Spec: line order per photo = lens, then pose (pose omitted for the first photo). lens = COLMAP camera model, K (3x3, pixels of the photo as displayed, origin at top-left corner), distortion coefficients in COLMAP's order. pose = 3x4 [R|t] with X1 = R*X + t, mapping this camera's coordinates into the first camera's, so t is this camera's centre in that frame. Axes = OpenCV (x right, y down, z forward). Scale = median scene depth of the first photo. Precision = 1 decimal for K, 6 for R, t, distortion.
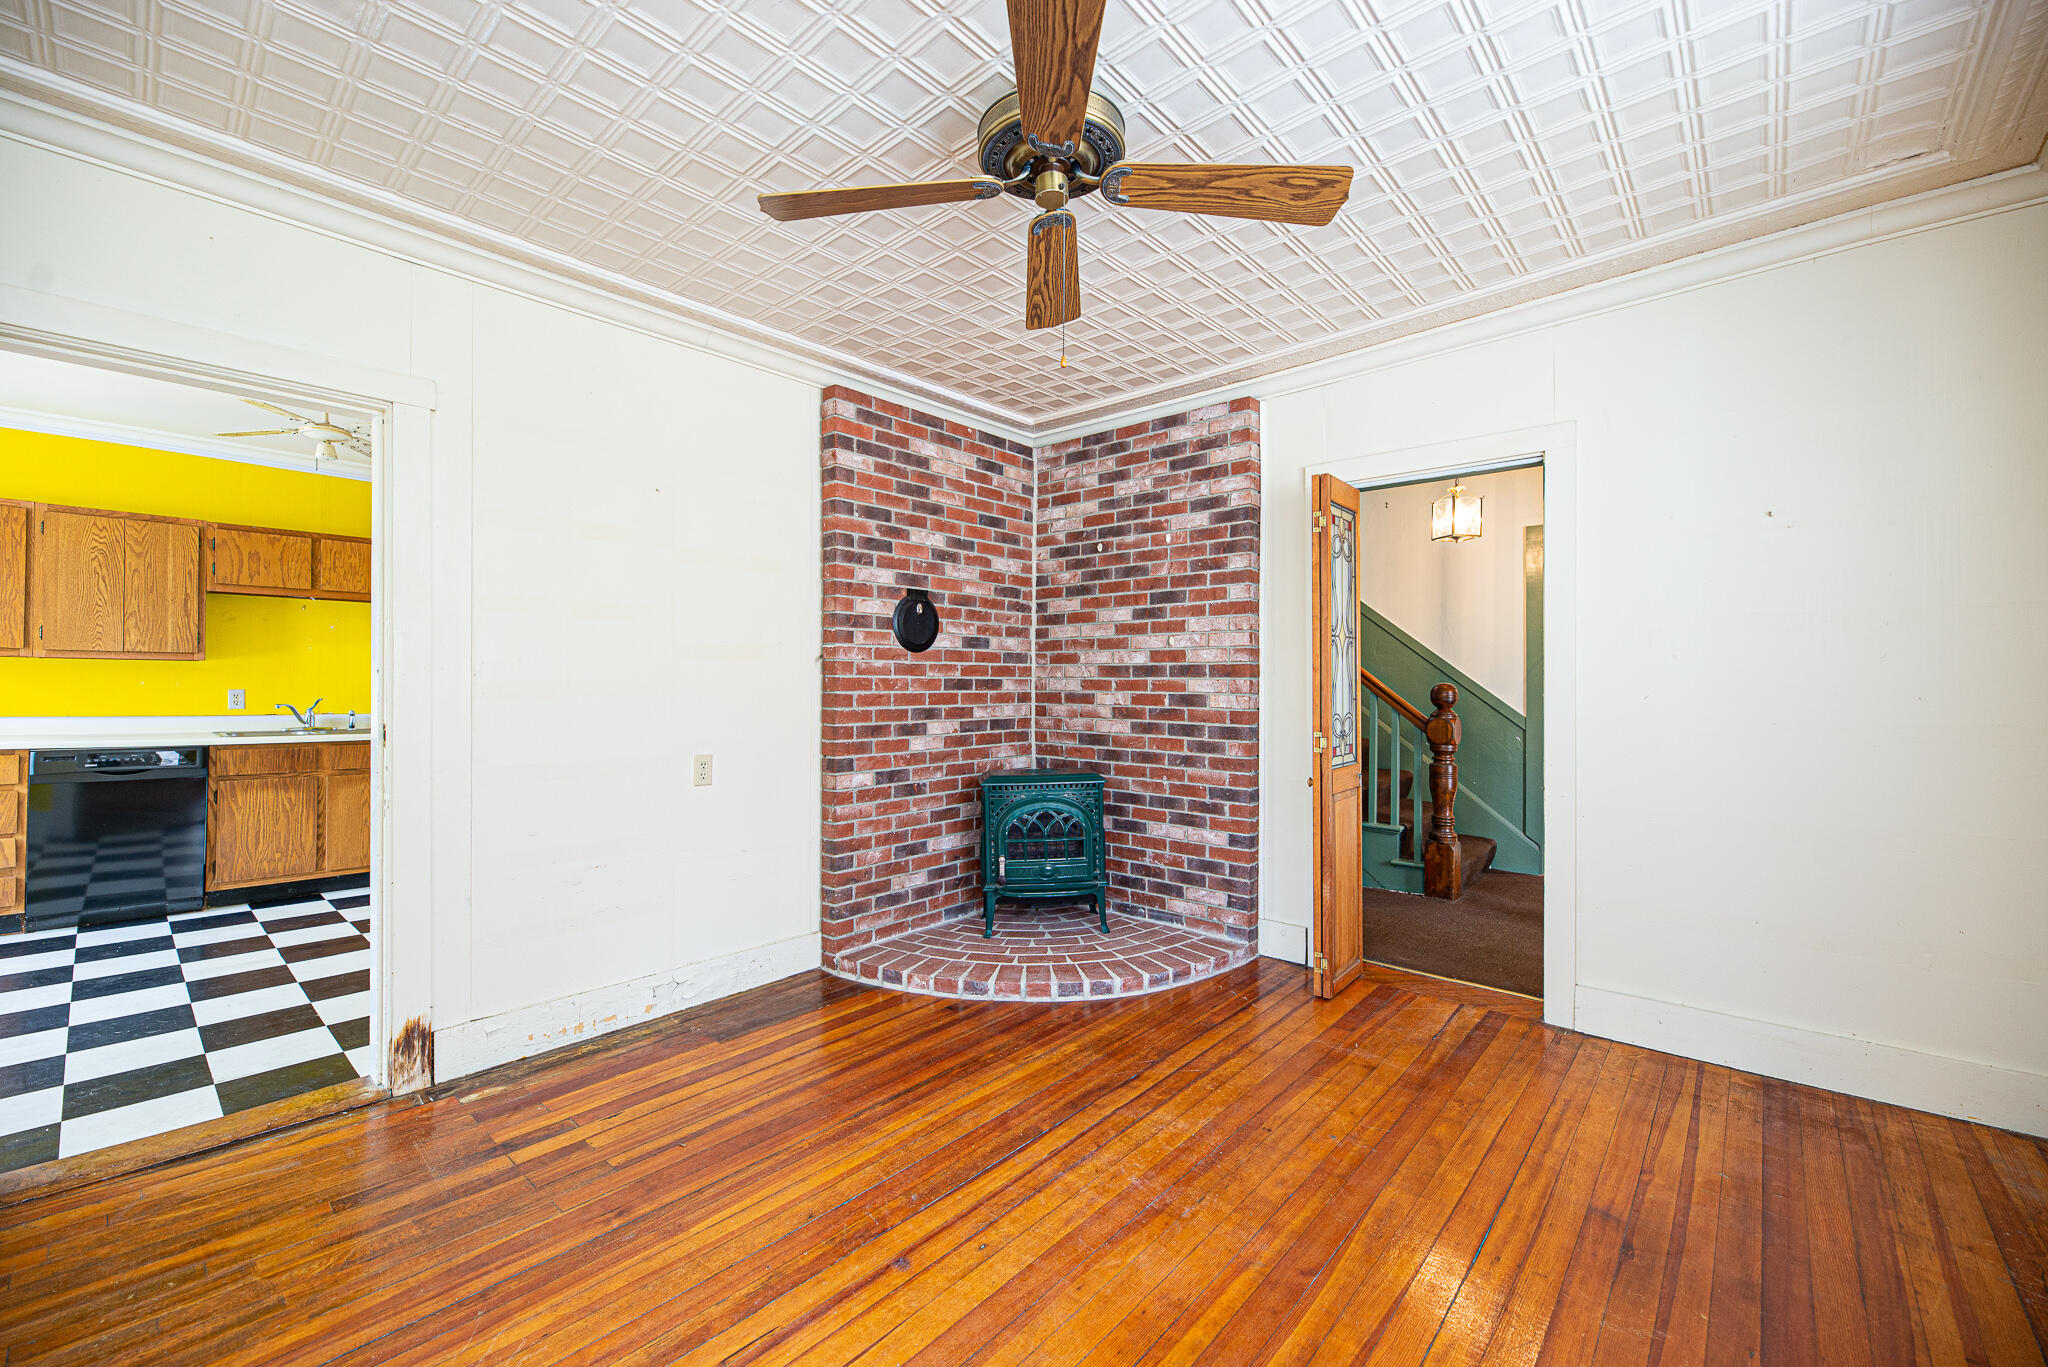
lens RADIAL K [[822.2, 0, 1015.5], [0, 822.2, 680.1], [0, 0, 1]] dist [-0.003246, -0.000516]
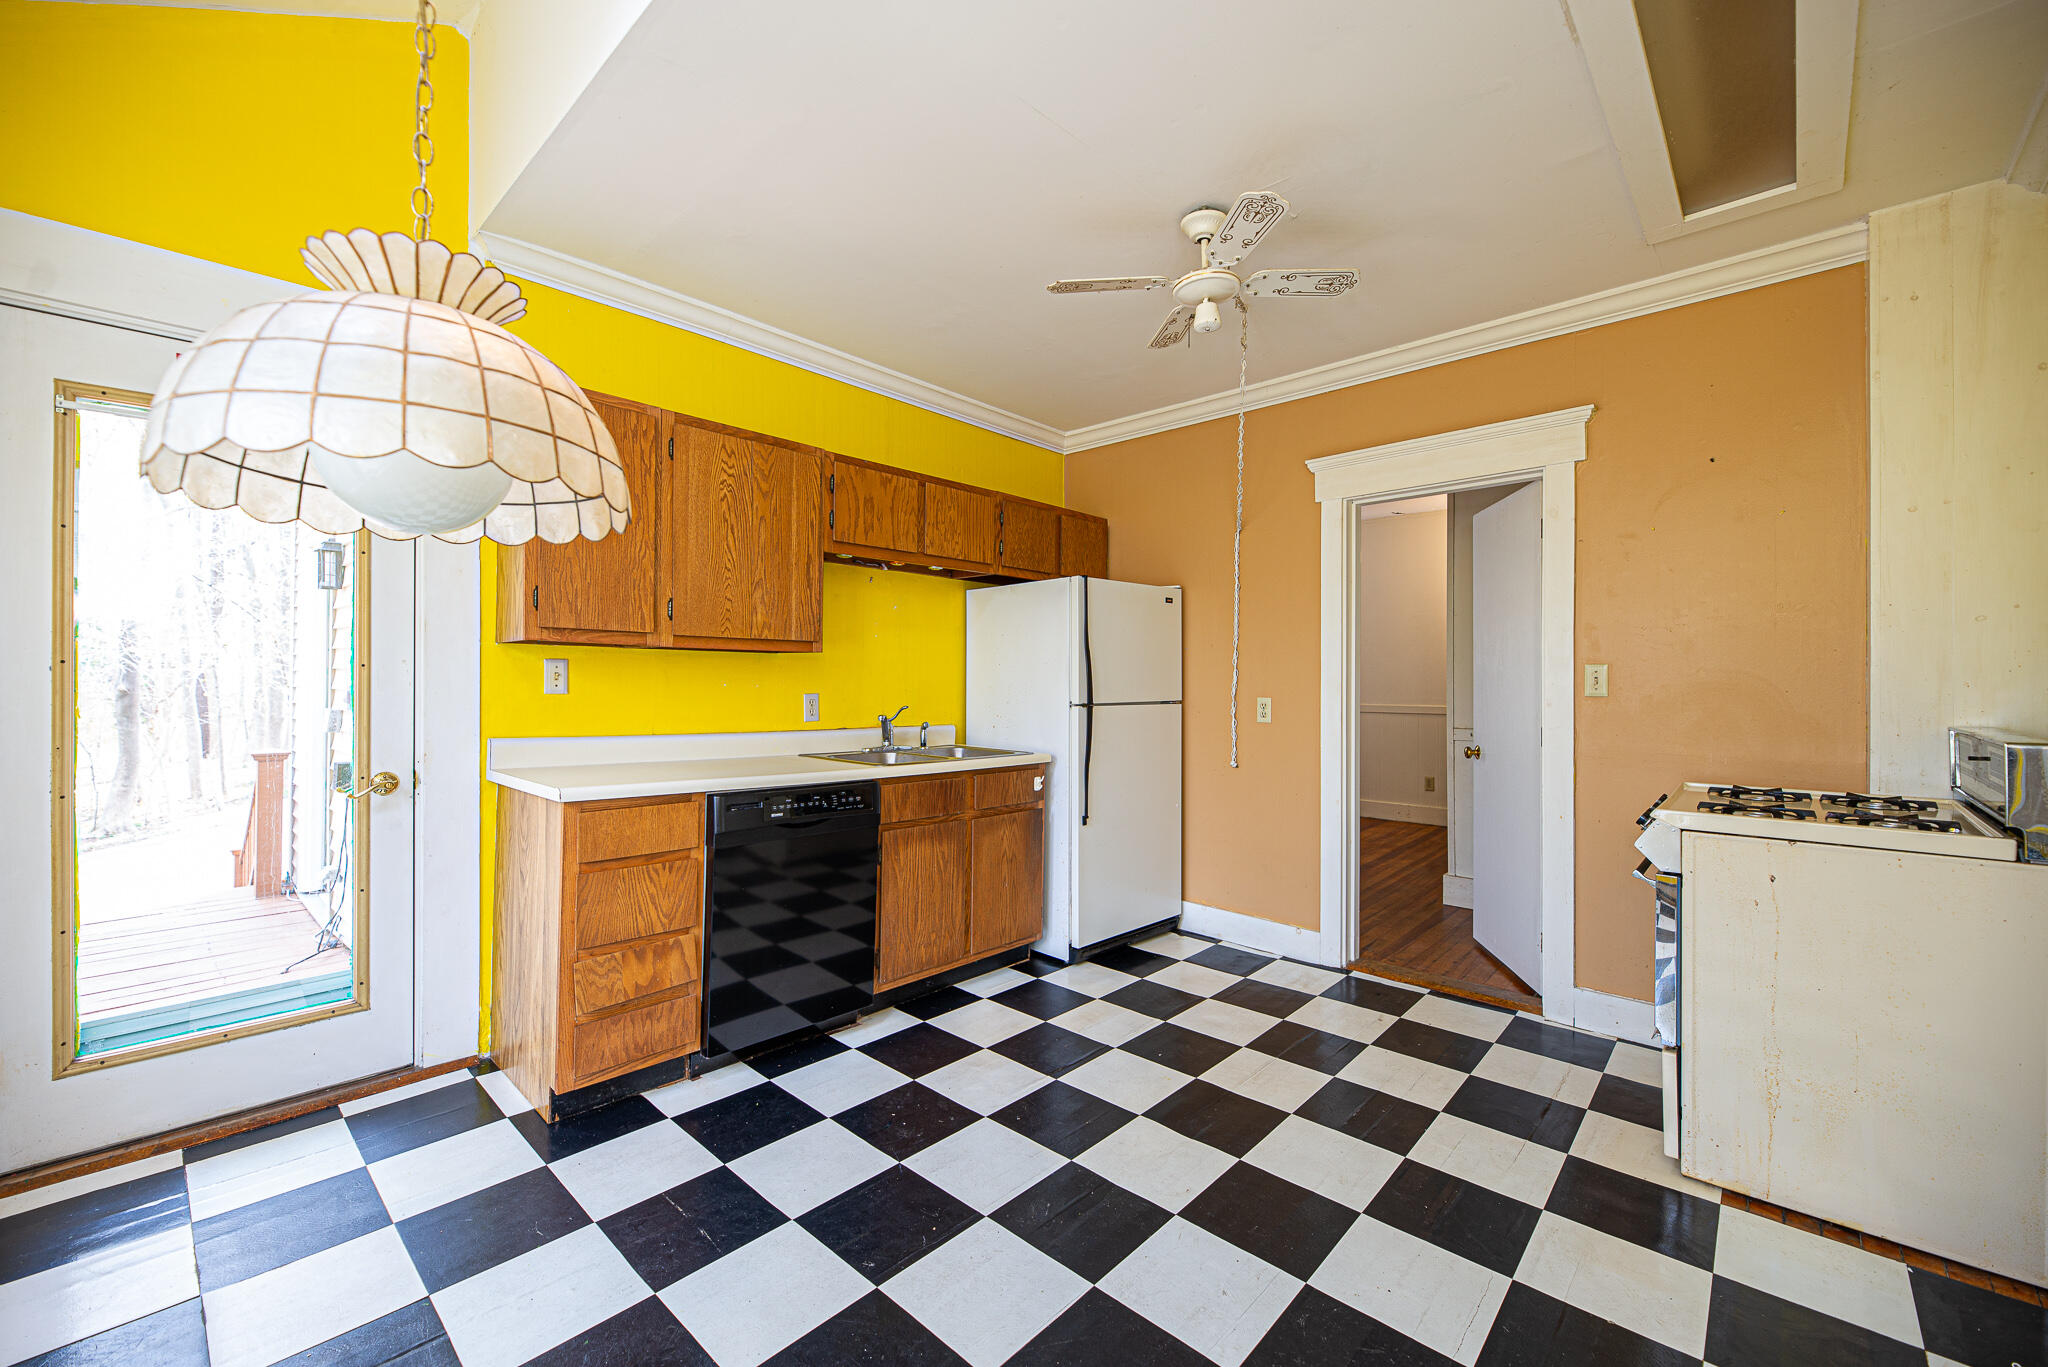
lens RADIAL K [[822.2, 0, 1032.6], [0, 822.2, 682.4], [0, 0, 1]] dist [-0.003246, -0.000516]
pose [[0.999989, -0.001908, 0.004231, -0.828626], [0.001884, 0.999983, 0.005568, -0.002828], [-0.004242, -0.005560, 0.999976, 0.315170]]
